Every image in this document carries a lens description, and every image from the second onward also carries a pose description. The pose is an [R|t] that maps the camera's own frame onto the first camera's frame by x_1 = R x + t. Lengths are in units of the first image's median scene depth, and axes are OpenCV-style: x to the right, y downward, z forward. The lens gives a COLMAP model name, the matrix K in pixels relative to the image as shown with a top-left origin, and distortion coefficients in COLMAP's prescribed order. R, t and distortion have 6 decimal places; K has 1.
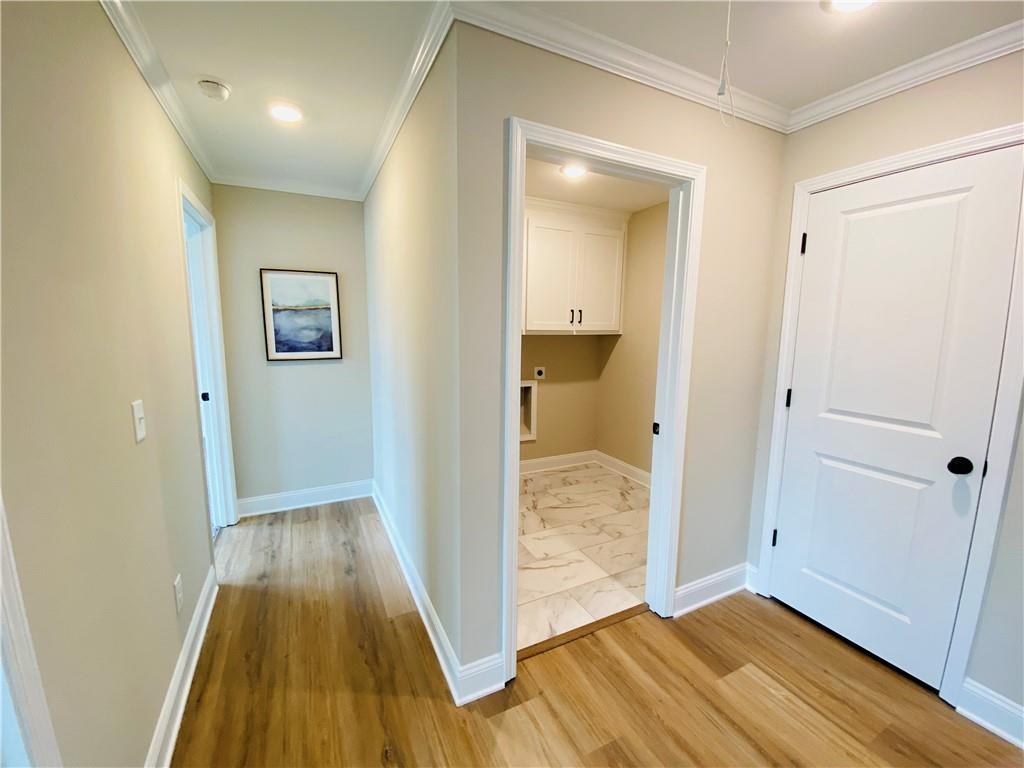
lens RADIAL K [[422.9, 0, 509.1], [0, 422.9, 386.1], [0, 0, 1]] dist [0.003717, -0.001961]
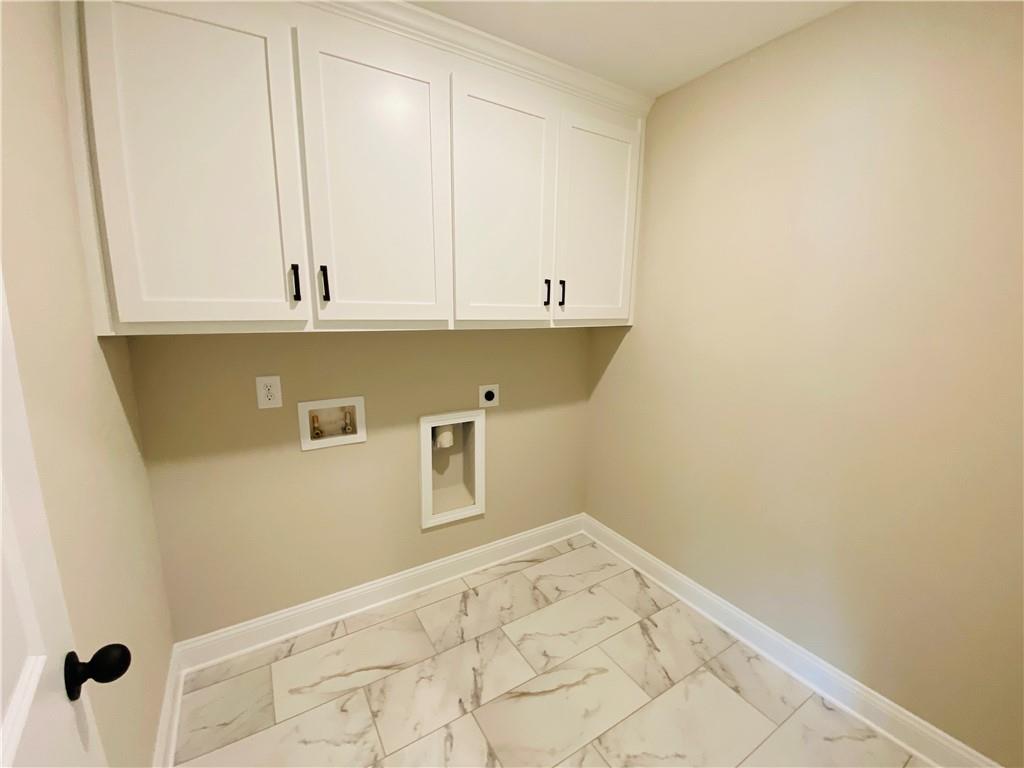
lens RADIAL K [[422.9, 0, 517.4], [0, 422.9, 388.0], [0, 0, 1]] dist [0.003717, -0.001961]
pose [[0.994430, -0.018749, 0.103722, 0.055766], [0.013872, 0.998773, 0.047537, -0.072049], [-0.104486, -0.045834, 0.993470, 0.474313]]
